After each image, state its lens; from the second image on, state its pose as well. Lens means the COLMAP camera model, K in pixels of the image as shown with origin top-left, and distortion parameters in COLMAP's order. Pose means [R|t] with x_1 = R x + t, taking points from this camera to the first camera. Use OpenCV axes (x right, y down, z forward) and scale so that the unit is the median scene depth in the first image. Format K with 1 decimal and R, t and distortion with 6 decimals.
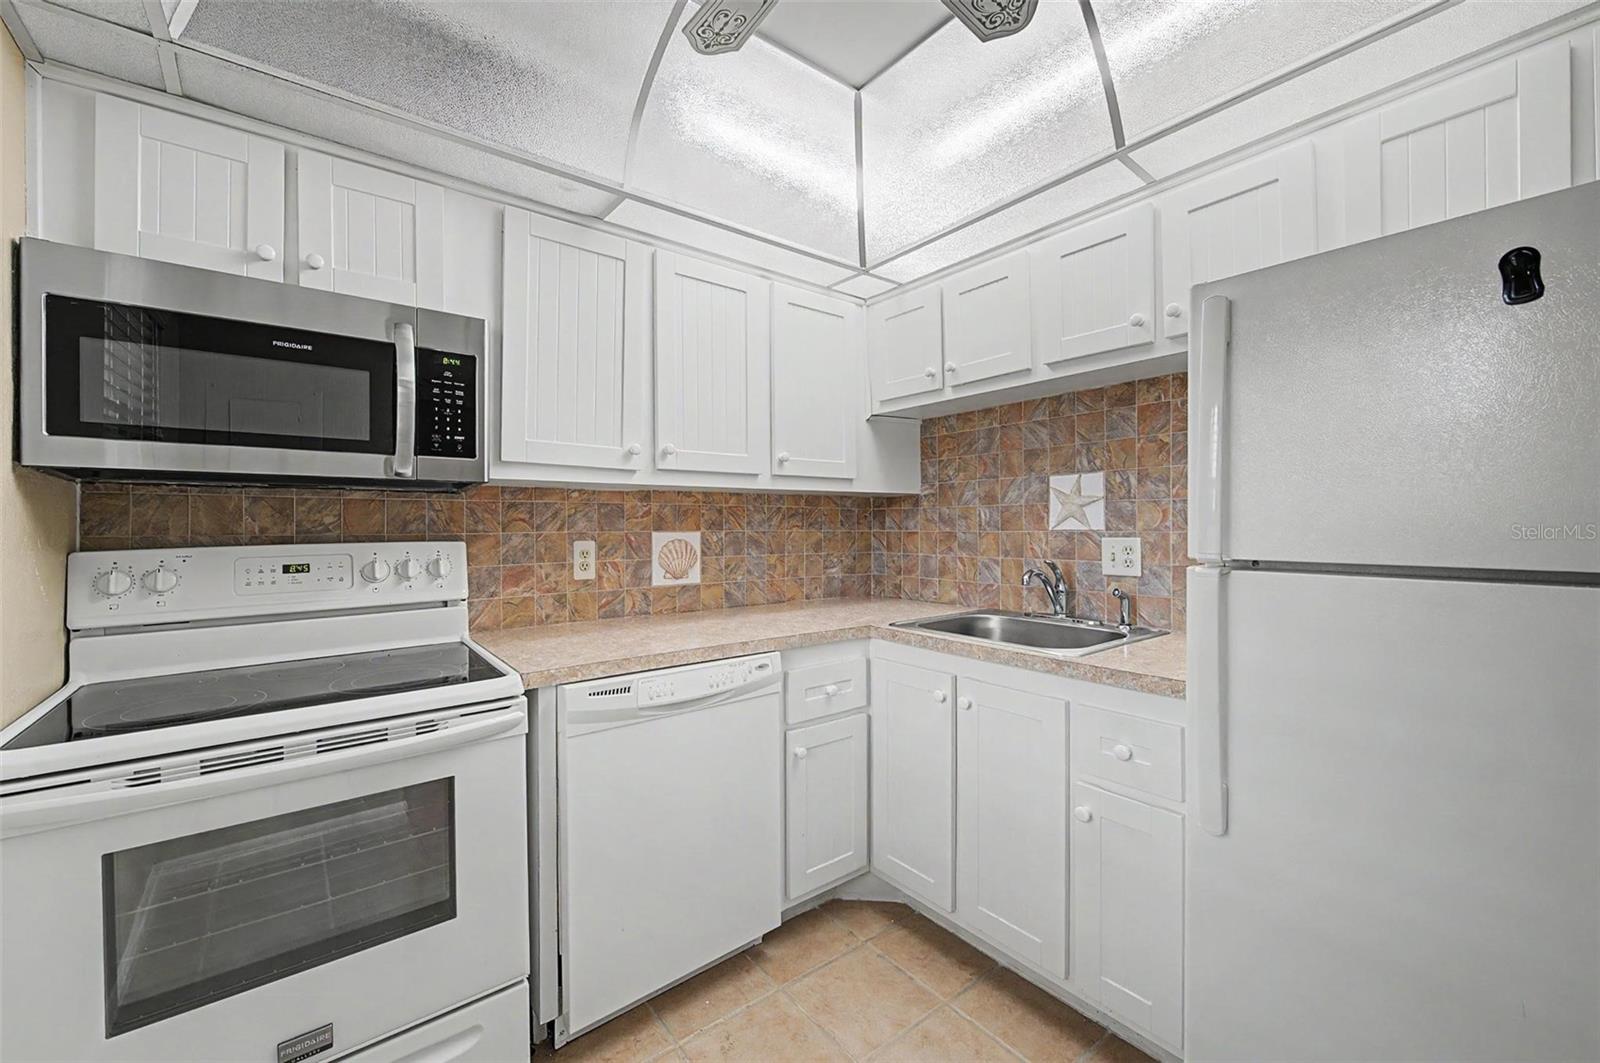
lens RADIAL K [[634.7, 0, 792.3], [0, 634.7, 524.5], [0, 0, 1]] dist [0.001914, -0.002764]
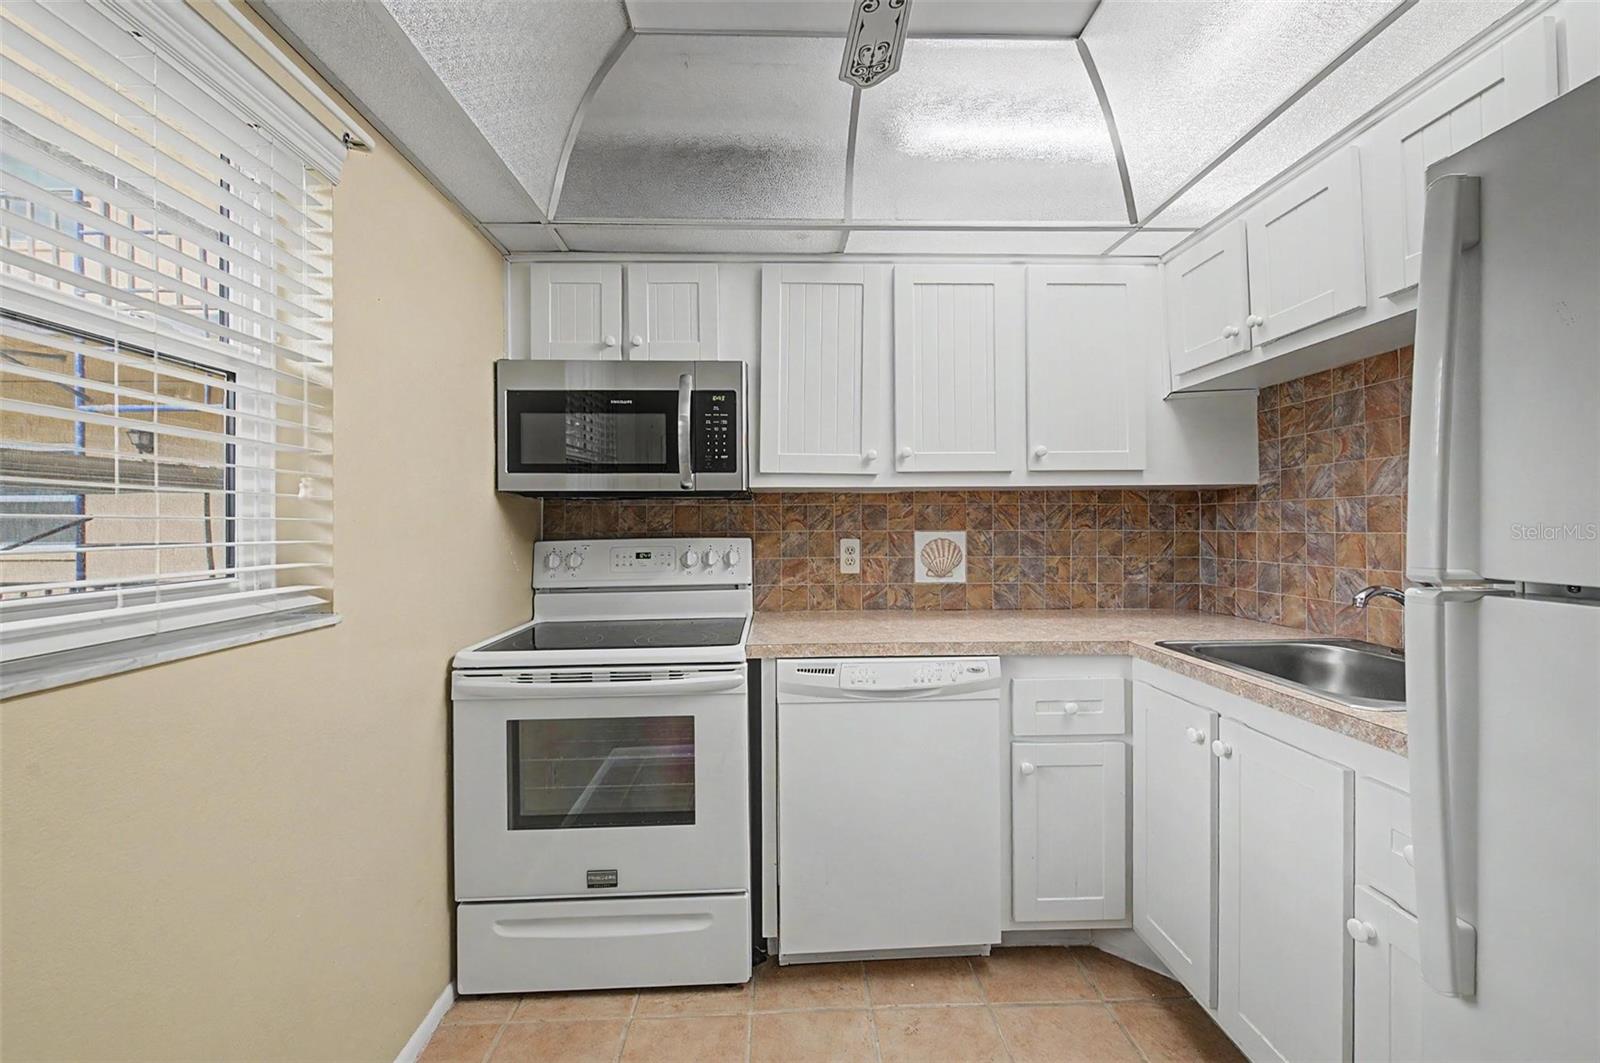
lens RADIAL K [[634.7, 0, 790.6], [0, 634.7, 521.6], [0, 0, 1]] dist [0.001914, -0.002764]
pose [[0.806935, -0.004020, -0.590627, 0.264700], [0.002346, 0.999991, -0.003601, -0.000821], [0.590636, 0.001520, 0.806937, 0.037032]]
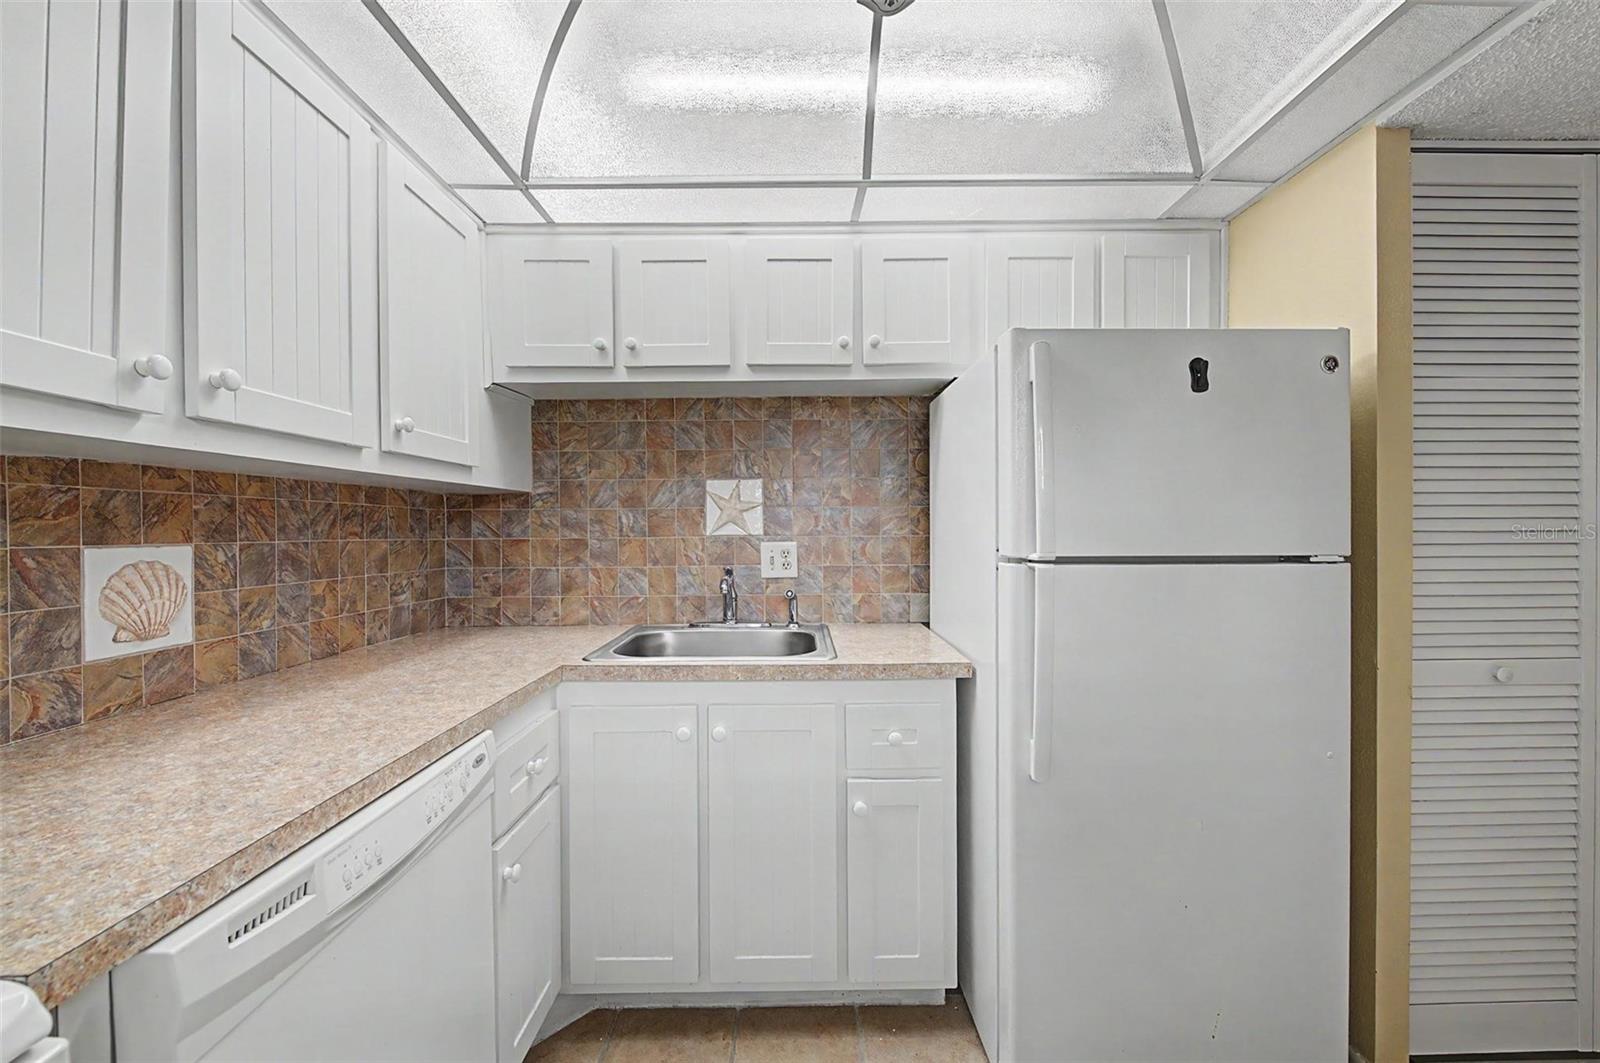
lens RADIAL K [[634.7, 0, 796.4], [0, 634.7, 531.6], [0, 0, 1]] dist [0.001914, -0.002764]
pose [[0.604905, -0.004252, 0.796286, -0.310796], [0.003250, 0.999991, 0.002871, 0.000306], [-0.796291, 0.000852, 0.604913, 0.333274]]
